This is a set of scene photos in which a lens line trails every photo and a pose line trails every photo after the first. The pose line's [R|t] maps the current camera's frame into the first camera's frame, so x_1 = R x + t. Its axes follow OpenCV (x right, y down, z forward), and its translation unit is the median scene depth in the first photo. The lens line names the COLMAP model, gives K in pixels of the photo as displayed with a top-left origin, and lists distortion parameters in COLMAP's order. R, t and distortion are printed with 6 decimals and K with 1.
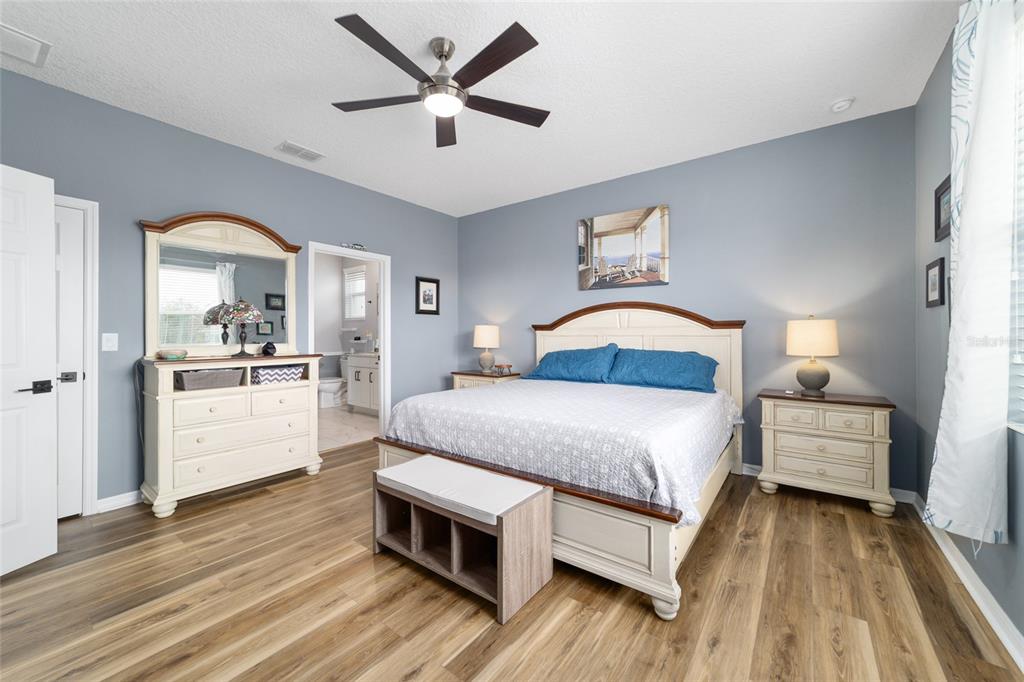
lens RADIAL K [[396.1, 0, 509.5], [0, 396.1, 334.4], [0, 0, 1]] dist [-0.013925, 0.005759]
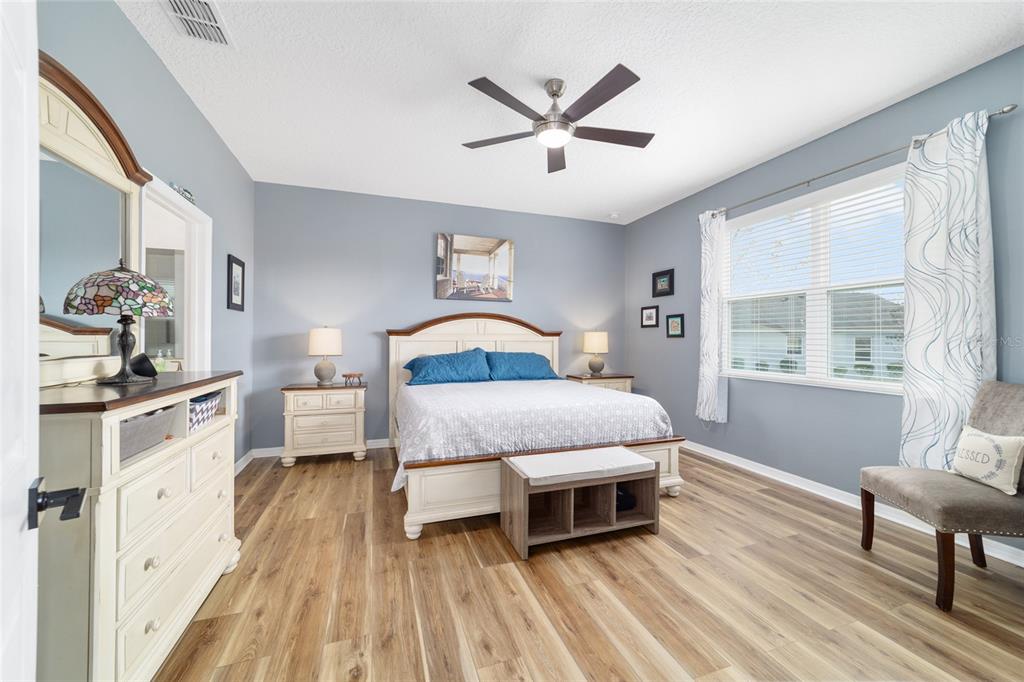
lens RADIAL K [[396.1, 0, 510.8], [0, 396.1, 340.0], [0, 0, 1]] dist [-0.013925, 0.005759]
pose [[0.547381, 0.002885, 0.836879, -0.740908], [-0.003985, 0.999992, -0.000841, 0.000969], [-0.836874, -0.002875, 0.547388, 0.302518]]
